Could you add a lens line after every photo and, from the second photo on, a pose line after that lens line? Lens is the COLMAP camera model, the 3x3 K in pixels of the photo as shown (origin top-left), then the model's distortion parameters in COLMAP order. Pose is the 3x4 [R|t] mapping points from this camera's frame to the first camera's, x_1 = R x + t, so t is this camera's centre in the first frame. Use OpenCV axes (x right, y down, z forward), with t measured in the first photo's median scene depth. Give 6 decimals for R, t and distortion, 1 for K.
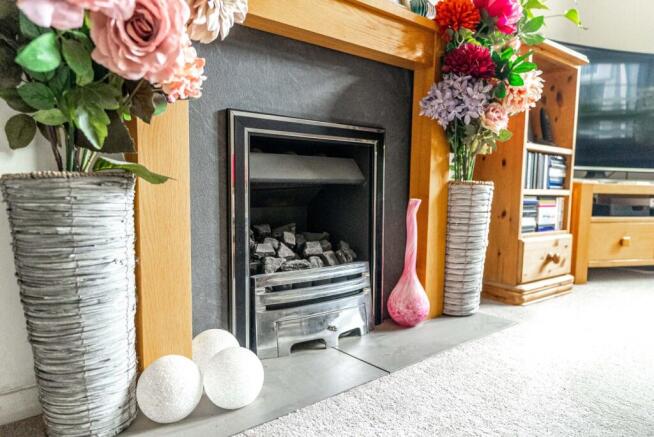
lens RADIAL K [[442.5, 0, 327.0], [0, 442.5, 219.0], [0, 0, 1]] dist [-0.008850, -0.003554]
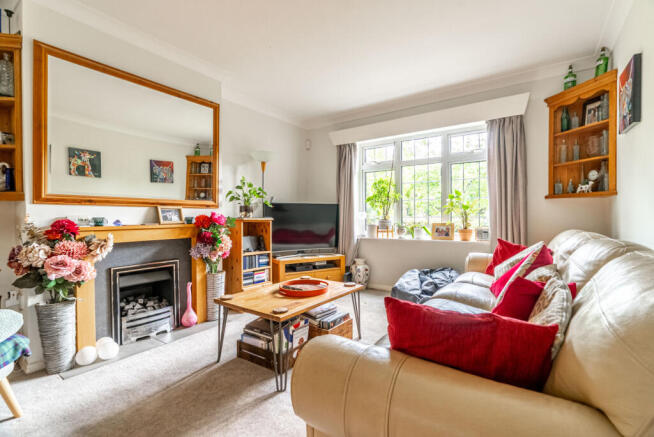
lens RADIAL K [[299.9, 0, 326.6], [0, 299.9, 219.2], [0, 0, 1]] dist [0.001010, 0.000504]
pose [[0.959263, -0.025395, 0.281373, 0.566061], [0.048795, 0.995877, -0.076470, -0.291565], [-0.278271, 0.087084, 0.956547, -1.303187]]
